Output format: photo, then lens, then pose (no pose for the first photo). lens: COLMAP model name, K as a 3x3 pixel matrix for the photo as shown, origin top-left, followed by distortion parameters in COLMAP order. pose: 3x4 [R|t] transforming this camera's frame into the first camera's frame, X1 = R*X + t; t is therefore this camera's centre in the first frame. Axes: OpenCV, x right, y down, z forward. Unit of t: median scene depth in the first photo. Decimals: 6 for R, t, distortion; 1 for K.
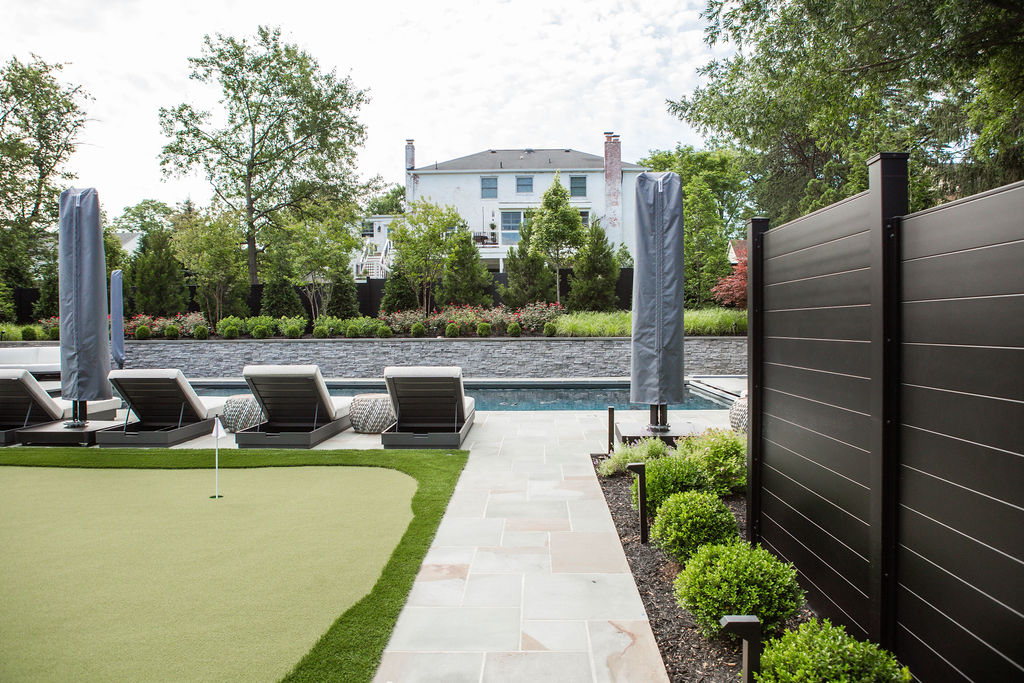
lens RADIAL K [[725.7, 0, 534.0], [0, 725.7, 336.0], [0, 0, 1]] dist [-0.074432, 0.049168]
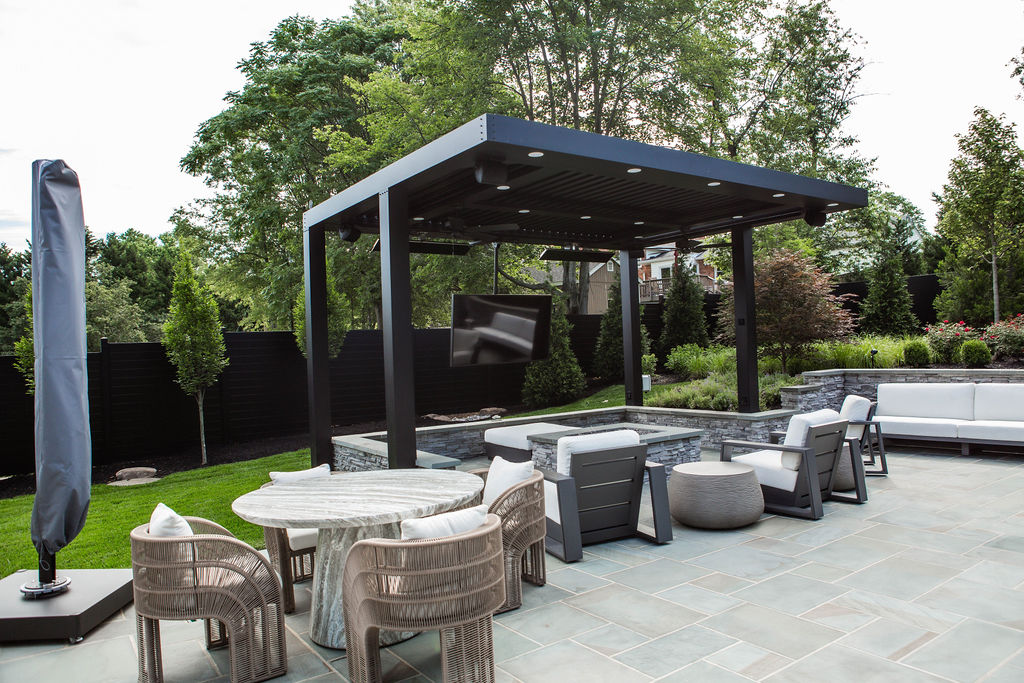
lens RADIAL K [[725.7, 0, 517.0], [0, 725.7, 340.1], [0, 0, 1]] dist [-0.074432, 0.049168]
pose [[0.608836, -0.018677, -0.793076, -0.262128], [0.017907, 0.999792, -0.009798, -0.007729], [0.793094, -0.008236, 0.609044, 0.235744]]
